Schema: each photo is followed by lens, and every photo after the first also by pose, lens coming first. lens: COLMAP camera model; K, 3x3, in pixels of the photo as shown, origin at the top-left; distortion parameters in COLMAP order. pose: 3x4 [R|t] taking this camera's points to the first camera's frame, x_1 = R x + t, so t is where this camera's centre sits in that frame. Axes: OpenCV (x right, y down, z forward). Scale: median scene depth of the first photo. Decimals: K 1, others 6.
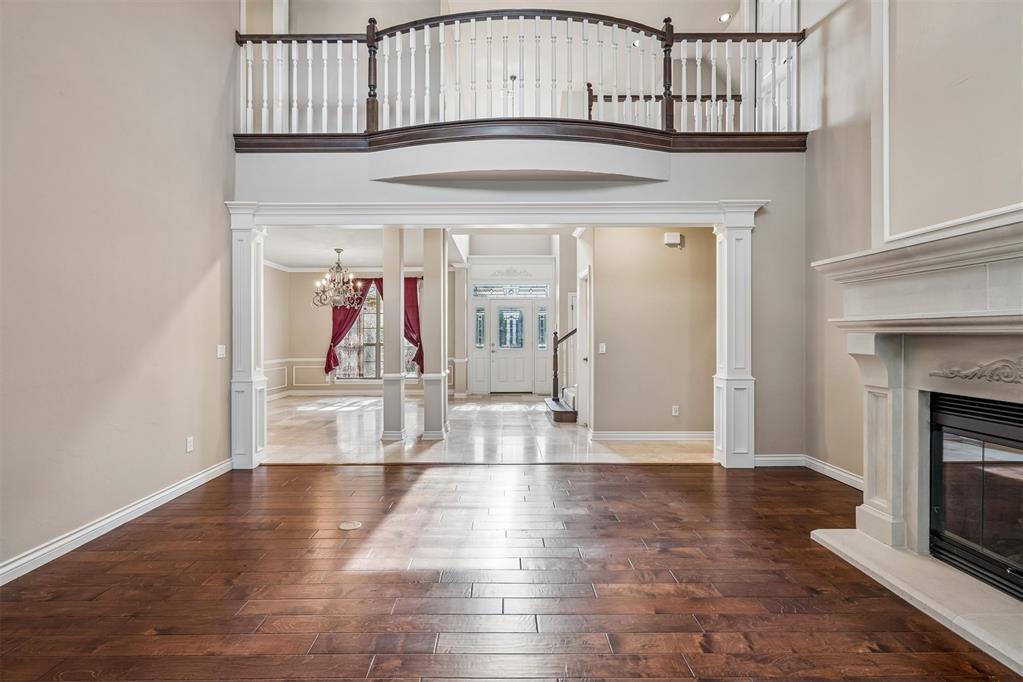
lens RADIAL K [[465.0, 0, 510.1], [0, 465.0, 338.2], [0, 0, 1]] dist [-0.005000, 0.001686]
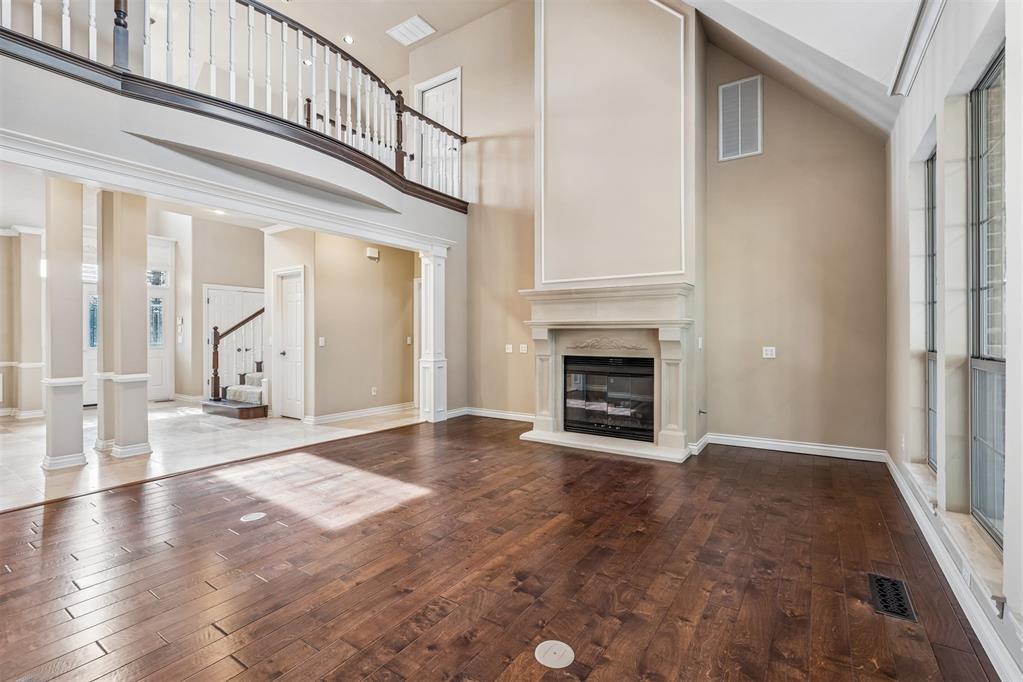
lens RADIAL K [[465.0, 0, 513.1], [0, 465.0, 338.9], [0, 0, 1]] dist [-0.005000, 0.001686]
pose [[0.552128, -0.003097, 0.833753, -0.594919], [0.002204, 0.999995, 0.002255, 0.017341], [-0.833756, 0.000592, 0.552132, -0.001851]]
